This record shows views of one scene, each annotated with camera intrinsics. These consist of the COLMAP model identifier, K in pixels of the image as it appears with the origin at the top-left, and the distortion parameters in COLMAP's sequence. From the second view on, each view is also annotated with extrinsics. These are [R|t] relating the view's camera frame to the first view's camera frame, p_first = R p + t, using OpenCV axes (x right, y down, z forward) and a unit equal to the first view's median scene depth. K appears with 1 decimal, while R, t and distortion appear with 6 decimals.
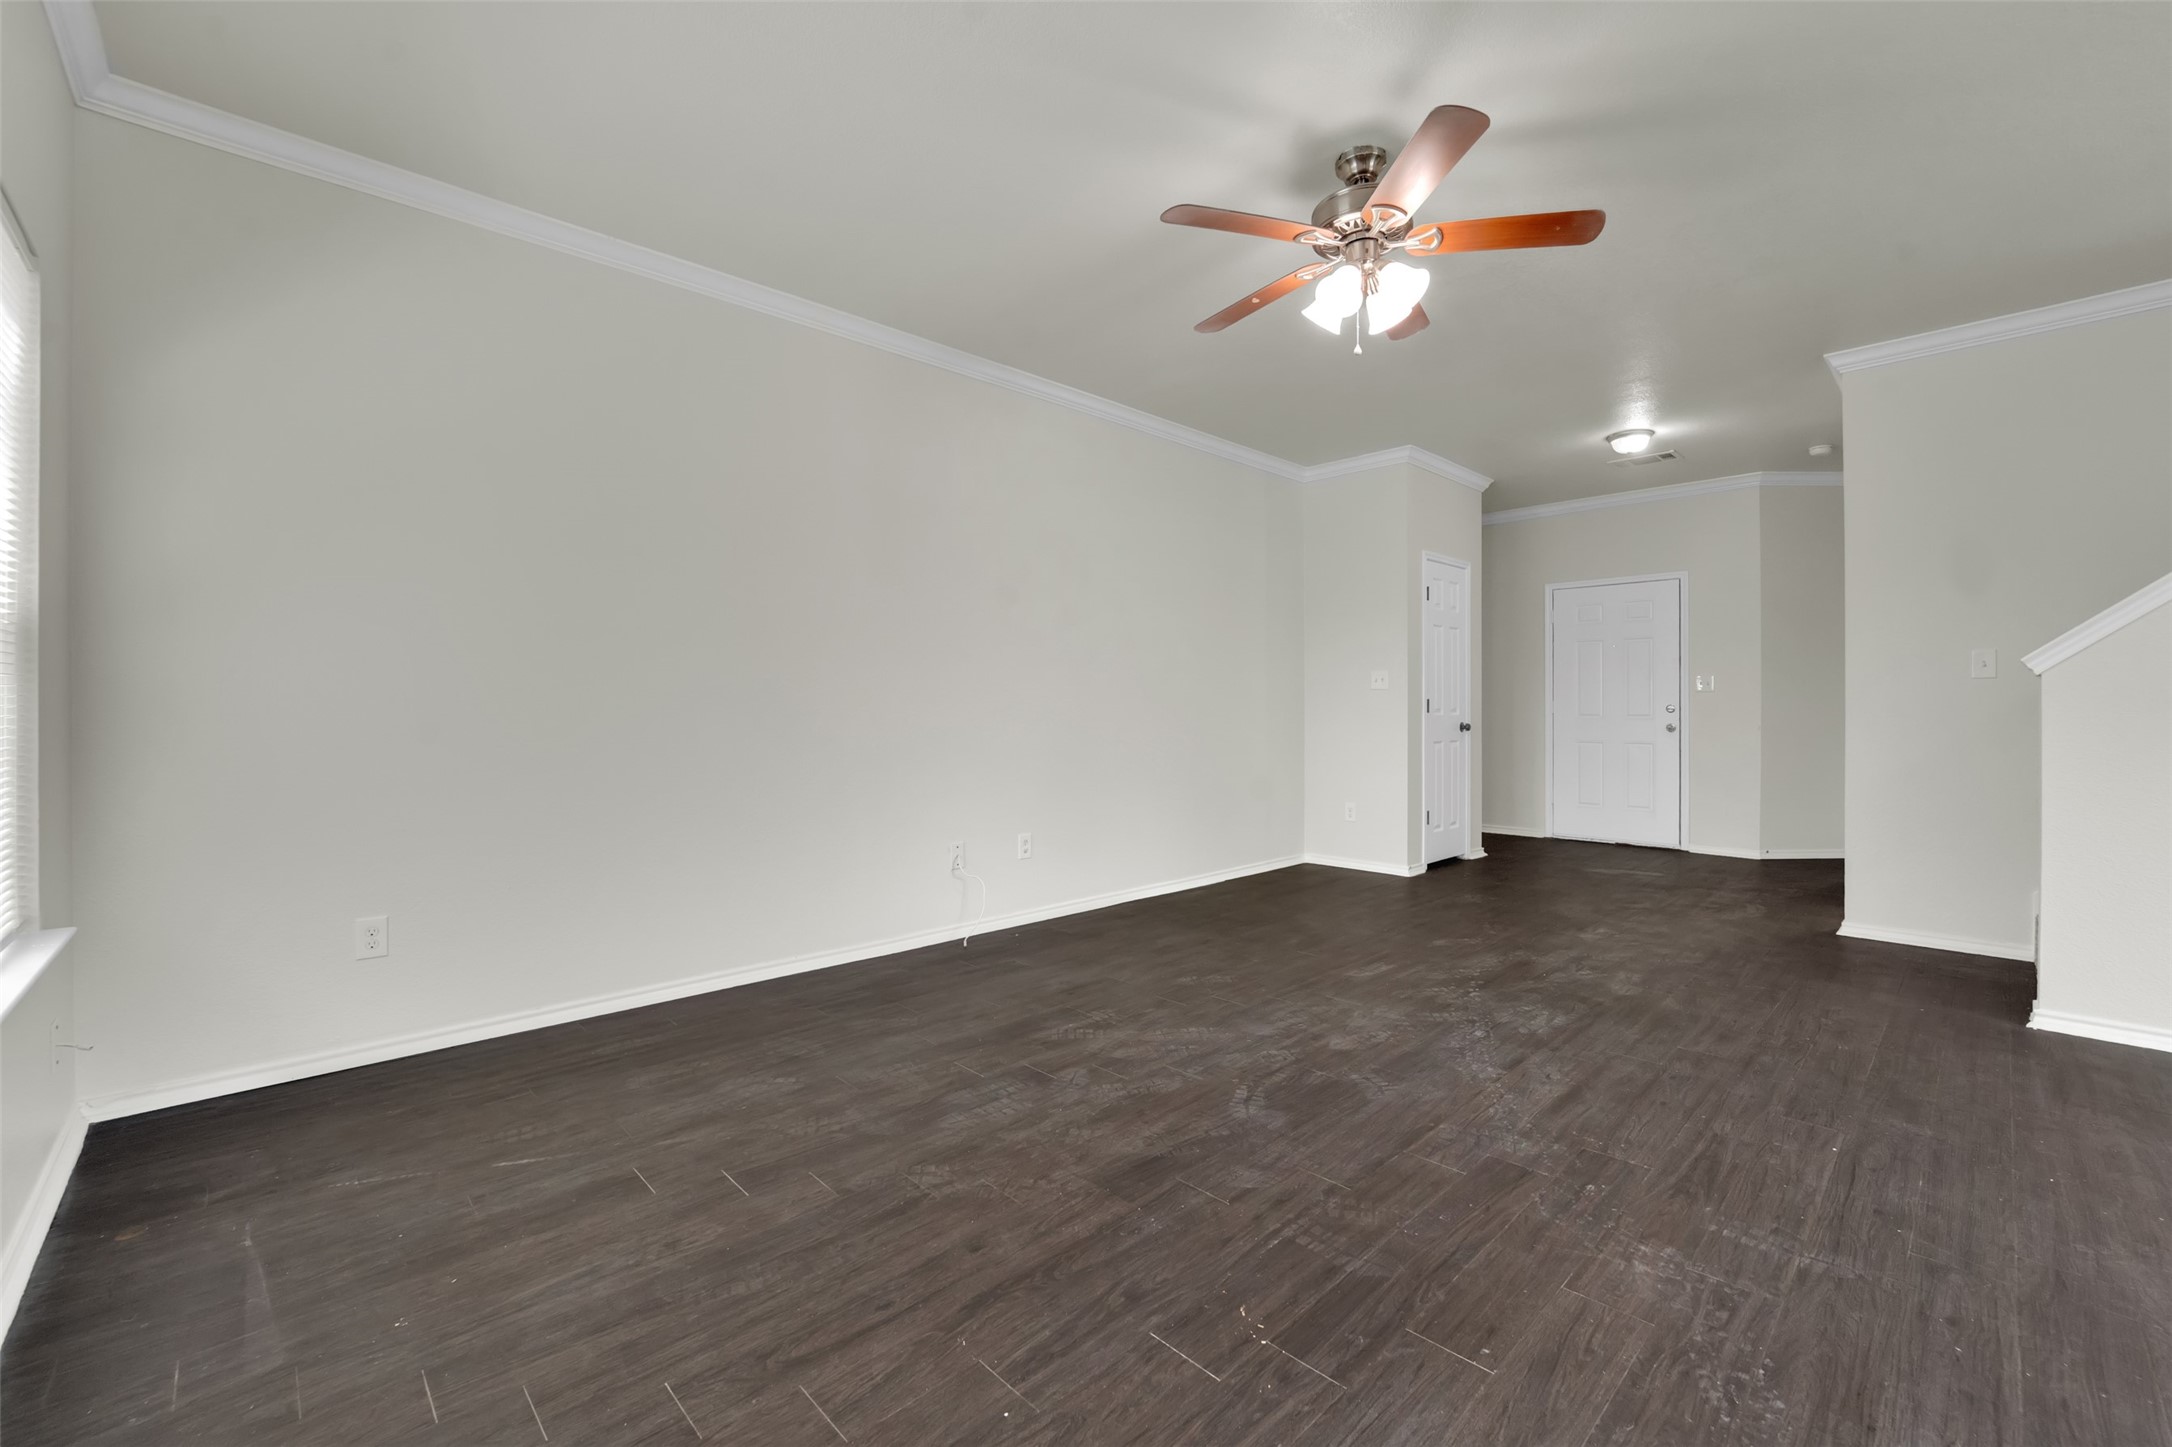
lens RADIAL K [[878.2, 0, 1092.2], [0, 878.2, 718.5], [0, 0, 1]] dist [-0.014834, -0.000010]
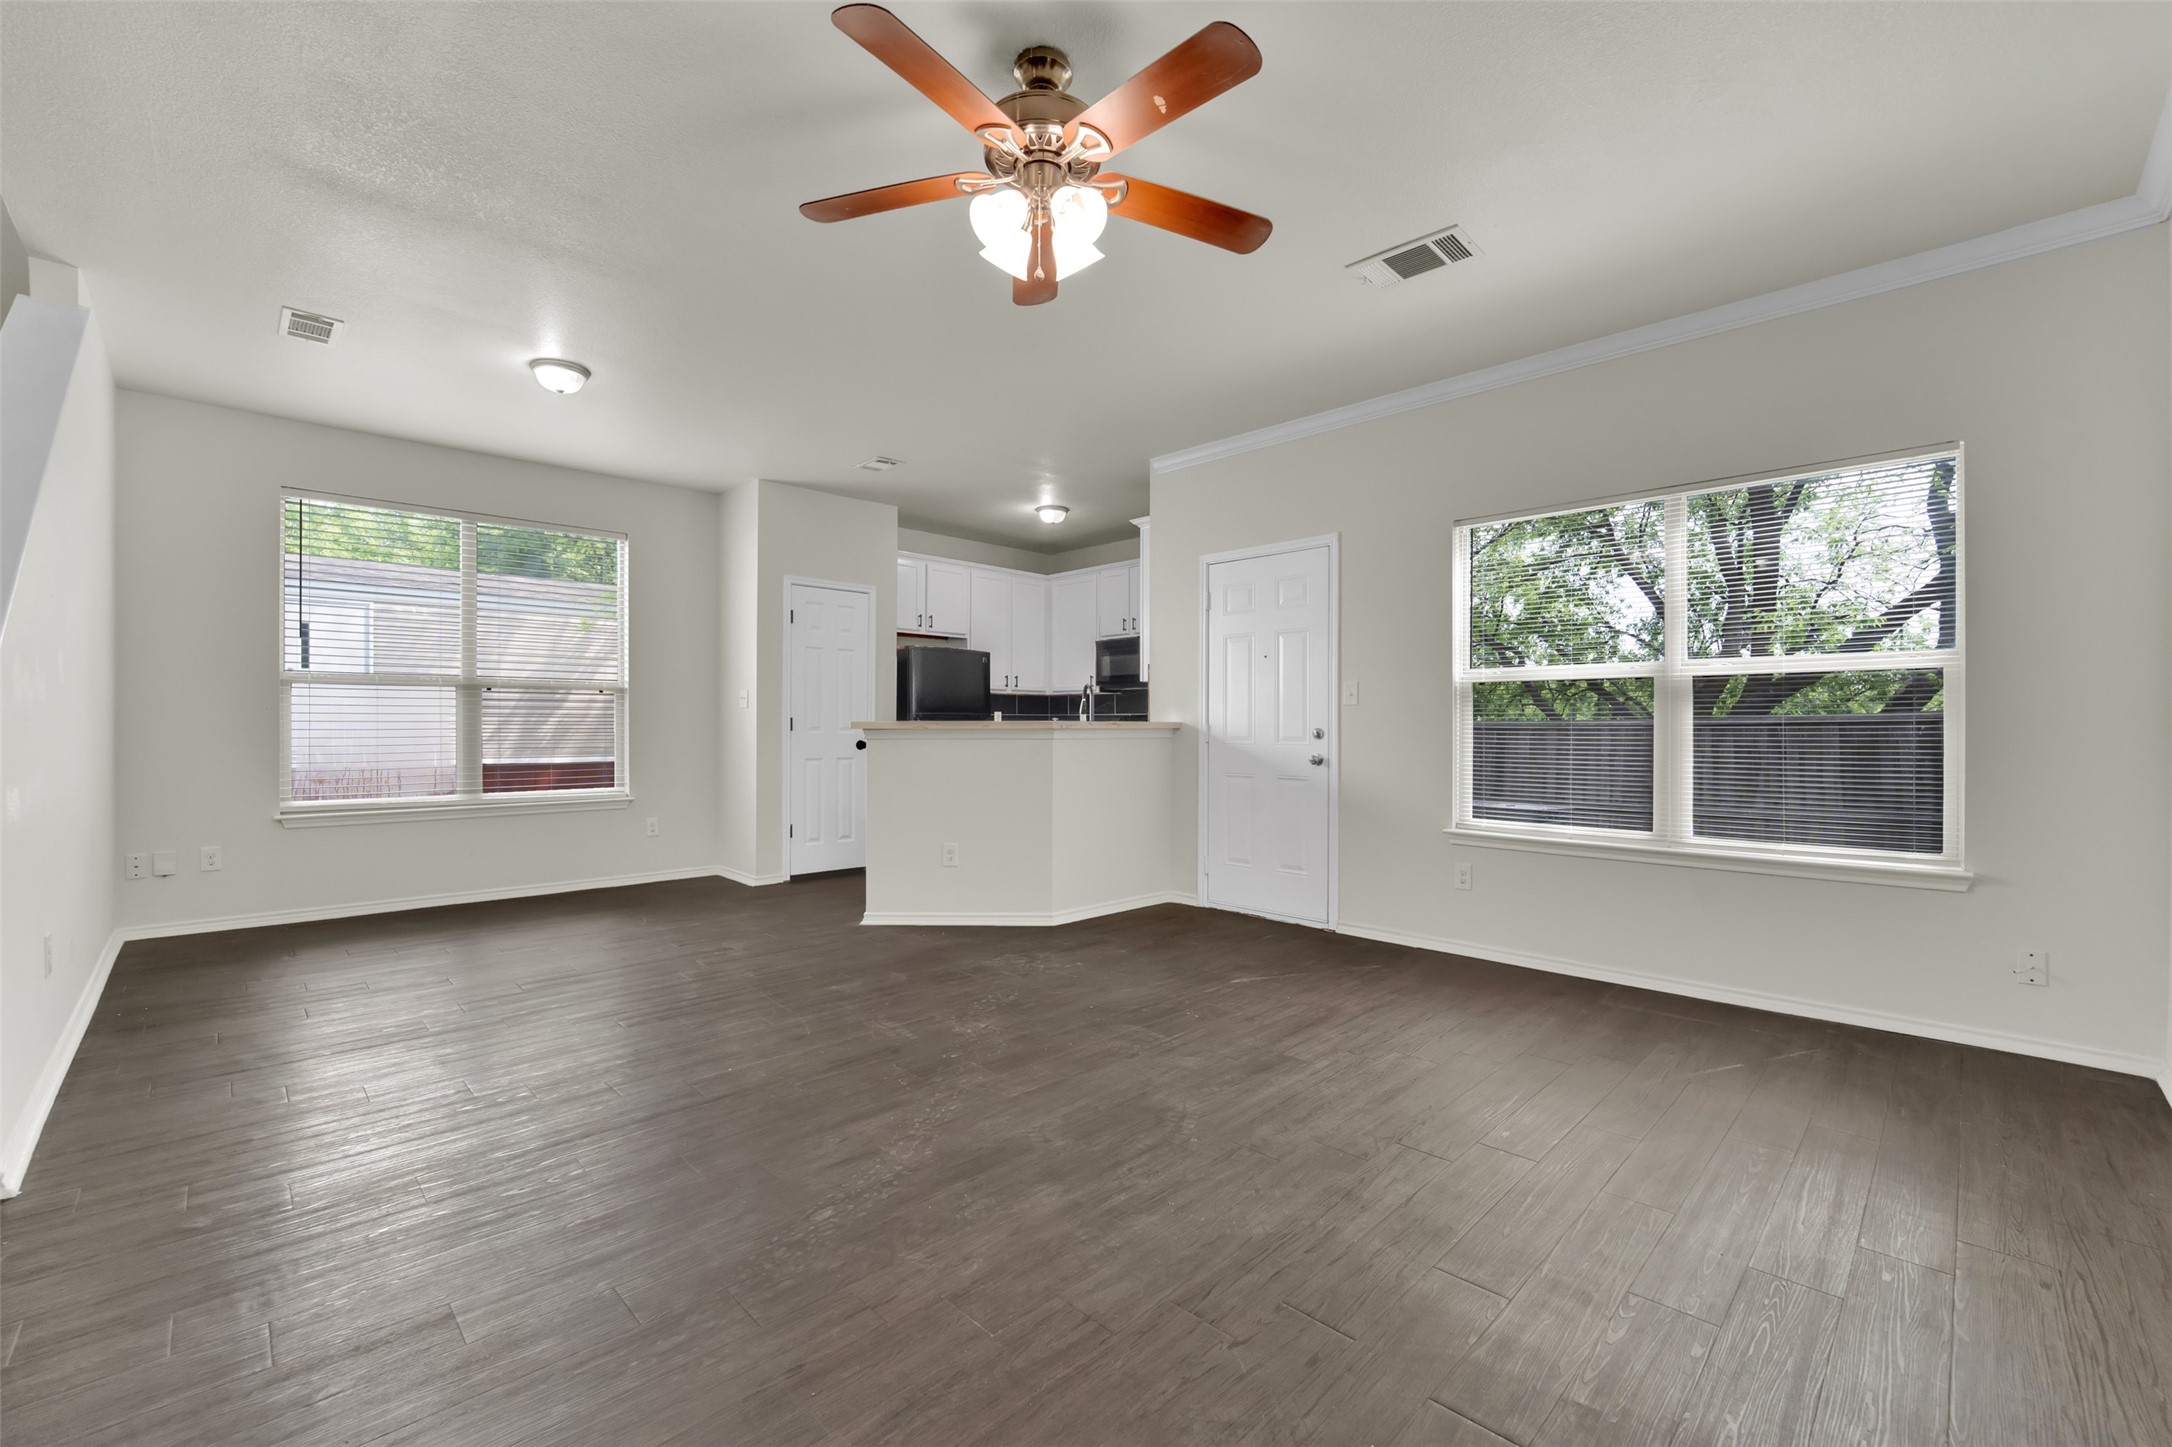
lens RADIAL K [[878.2, 0, 1096.7], [0, 878.2, 725.9], [0, 0, 1]] dist [-0.014834, -0.000010]
pose [[-0.999547, 0.000875, -0.030080, 0.318418], [0.000783, 0.999995, 0.003065, -0.015861], [0.030082, 0.003040, -0.999543, 2.075787]]
